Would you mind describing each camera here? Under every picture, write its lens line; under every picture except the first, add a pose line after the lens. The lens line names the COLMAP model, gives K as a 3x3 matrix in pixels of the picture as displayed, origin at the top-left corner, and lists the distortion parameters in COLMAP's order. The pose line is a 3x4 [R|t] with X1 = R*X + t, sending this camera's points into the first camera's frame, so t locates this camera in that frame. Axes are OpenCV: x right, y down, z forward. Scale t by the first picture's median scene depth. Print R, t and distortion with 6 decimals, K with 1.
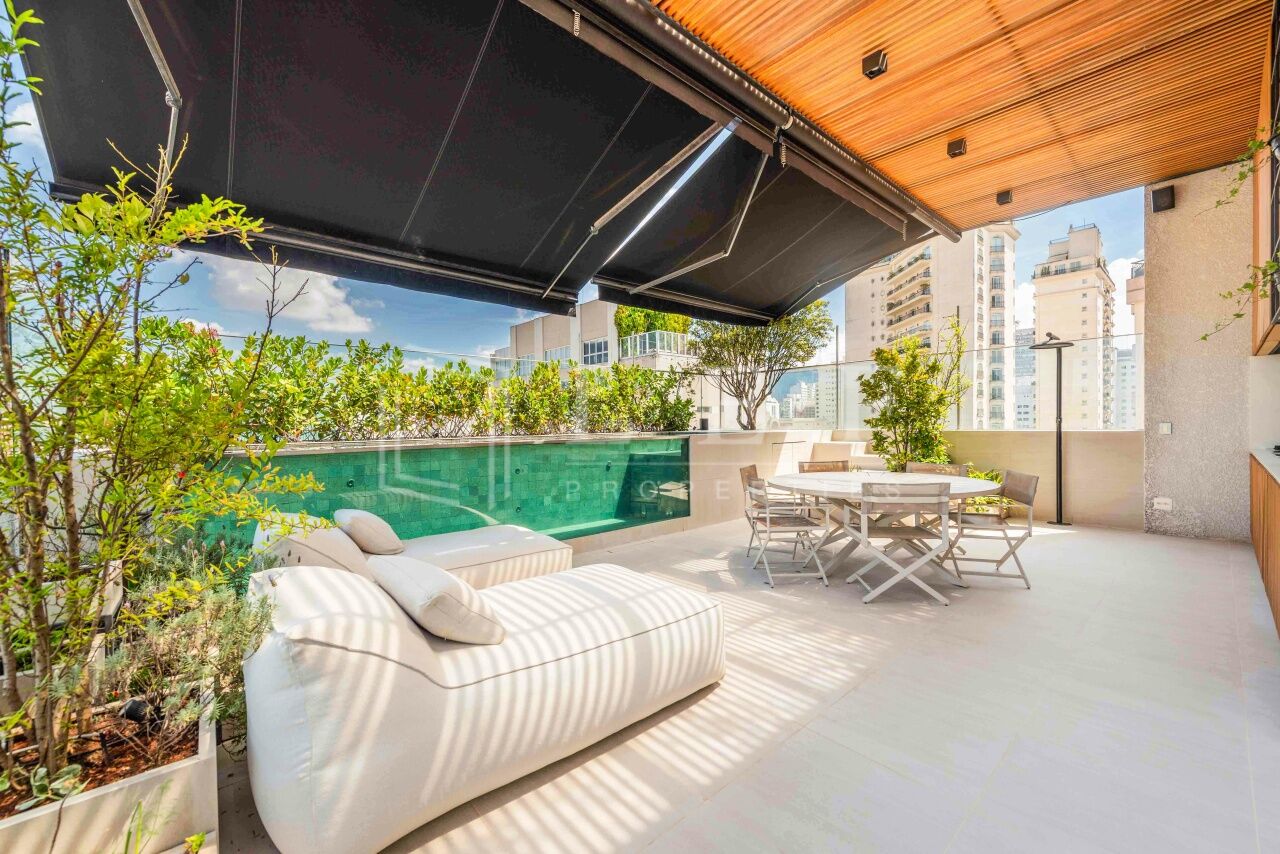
lens RADIAL K [[498.3, 0, 644.4], [0, 498.3, 422.1], [0, 0, 1]] dist [0.012103, -0.003179]
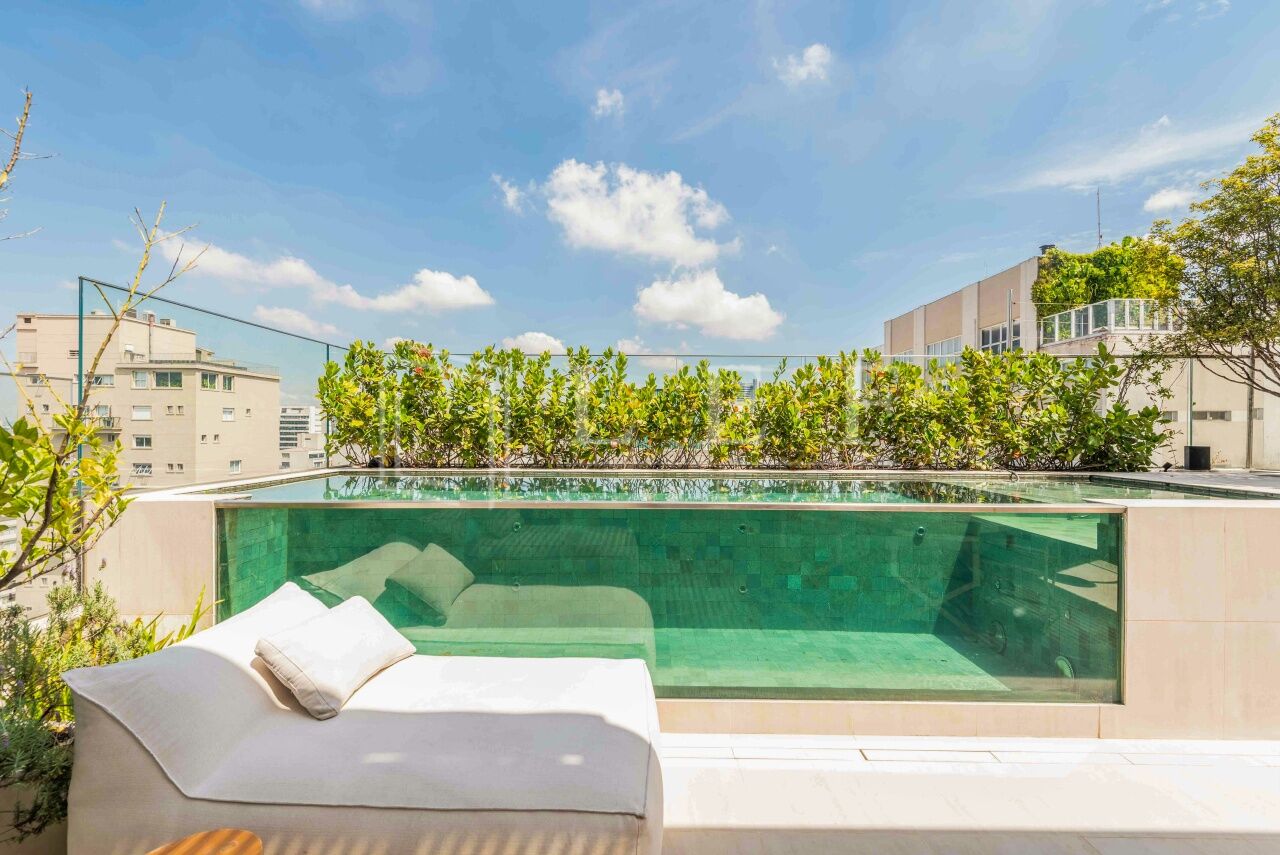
lens RADIAL K [[498.3, 0, 636.1], [0, 498.3, 432.6], [0, 0, 1]] dist [0.012103, -0.003179]
pose [[0.743028, 0.023003, -0.668865, 0.043137], [-0.014248, 0.999726, 0.018554, -0.023676], [0.669108, -0.004256, 0.743153, 0.277531]]
